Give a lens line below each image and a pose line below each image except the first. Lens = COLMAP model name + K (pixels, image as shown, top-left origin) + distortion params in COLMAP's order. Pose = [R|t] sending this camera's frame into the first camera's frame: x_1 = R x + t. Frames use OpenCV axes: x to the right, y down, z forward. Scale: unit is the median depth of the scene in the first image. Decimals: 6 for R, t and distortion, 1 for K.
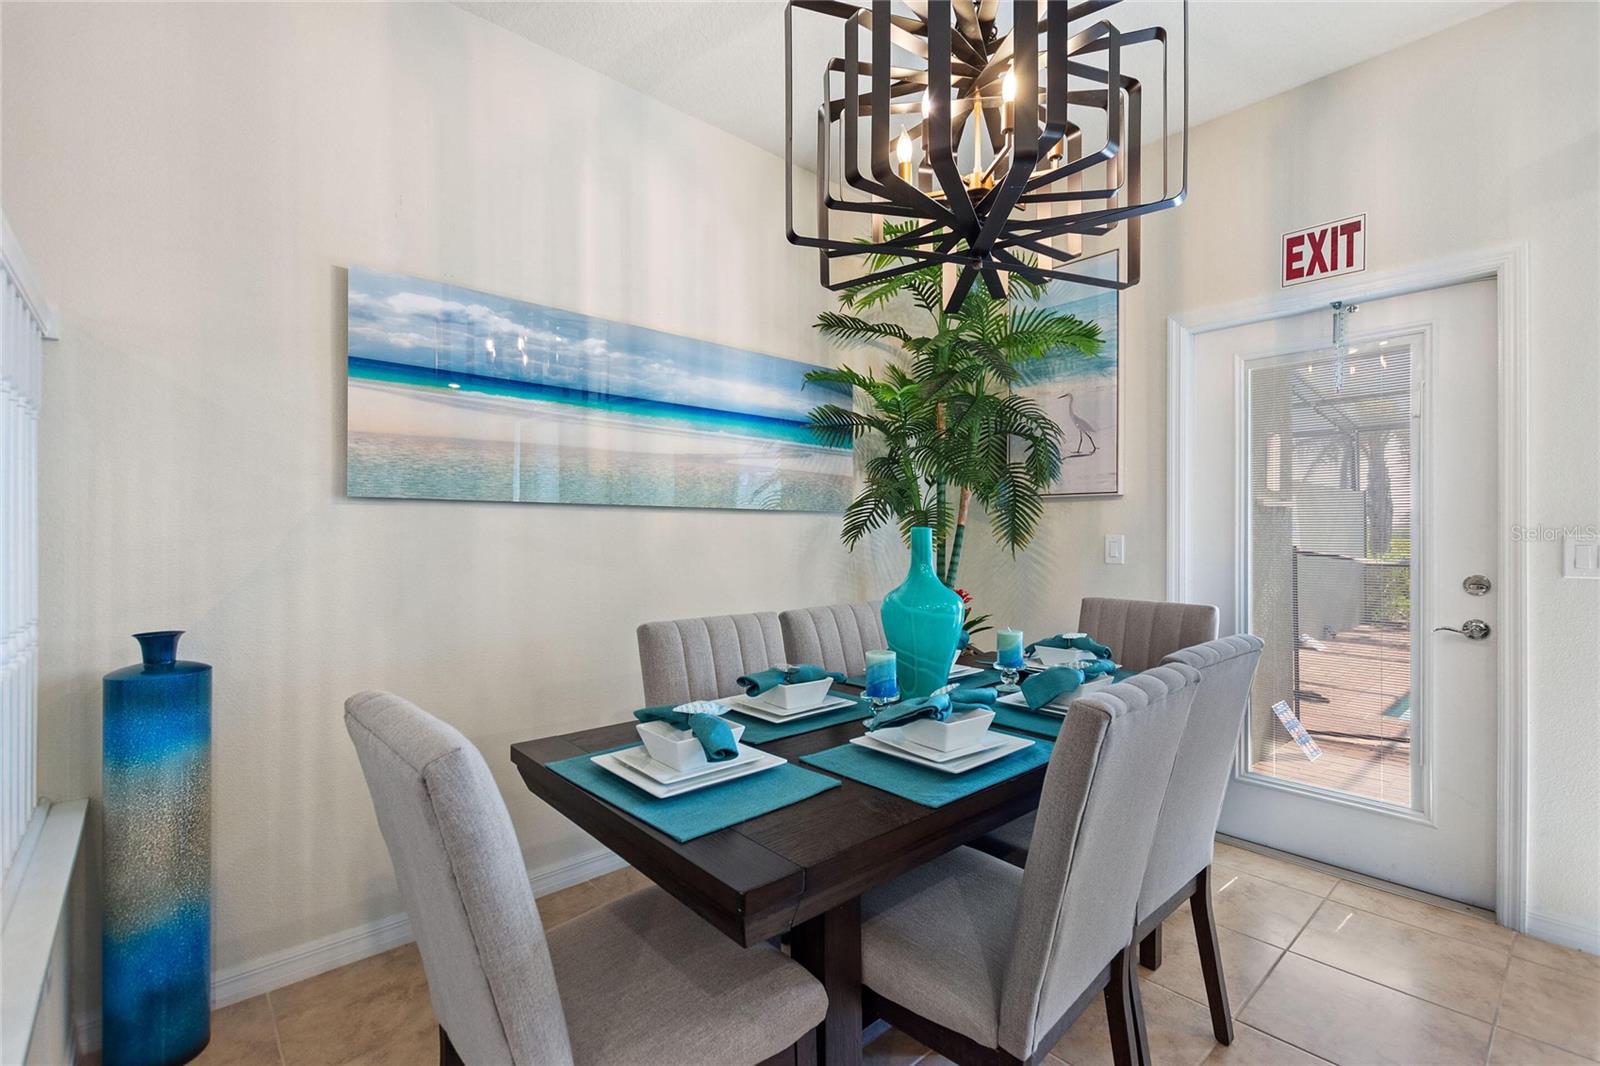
lens RADIAL K [[709.7, 0, 802.7], [0, 709.7, 533.6], [0, 0, 1]] dist [0.008162, -0.001475]
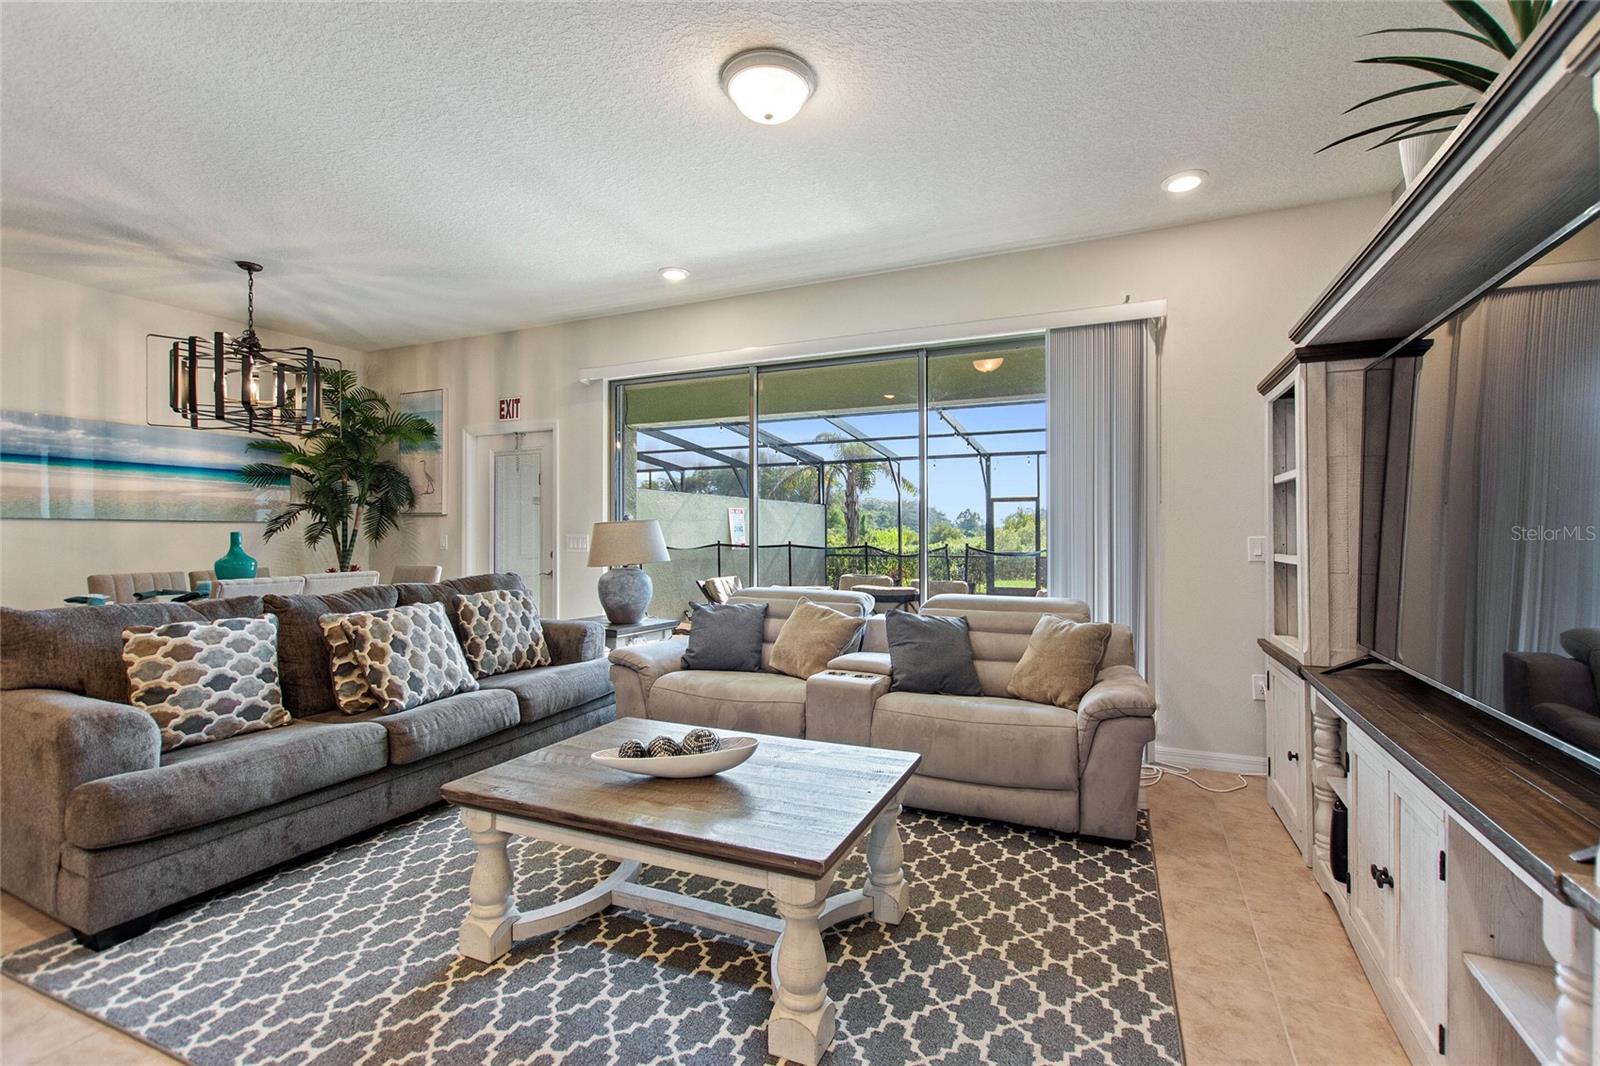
lens RADIAL K [[709.7, 0, 799.8], [0, 709.7, 532.9], [0, 0, 1]] dist [0.008162, -0.001475]
pose [[0.916269, 0.000666, 0.400562, 0.656107], [0.000620, 0.999995, -0.003079, 0.002790], [-0.400562, 0.003069, 0.916264, -1.390317]]
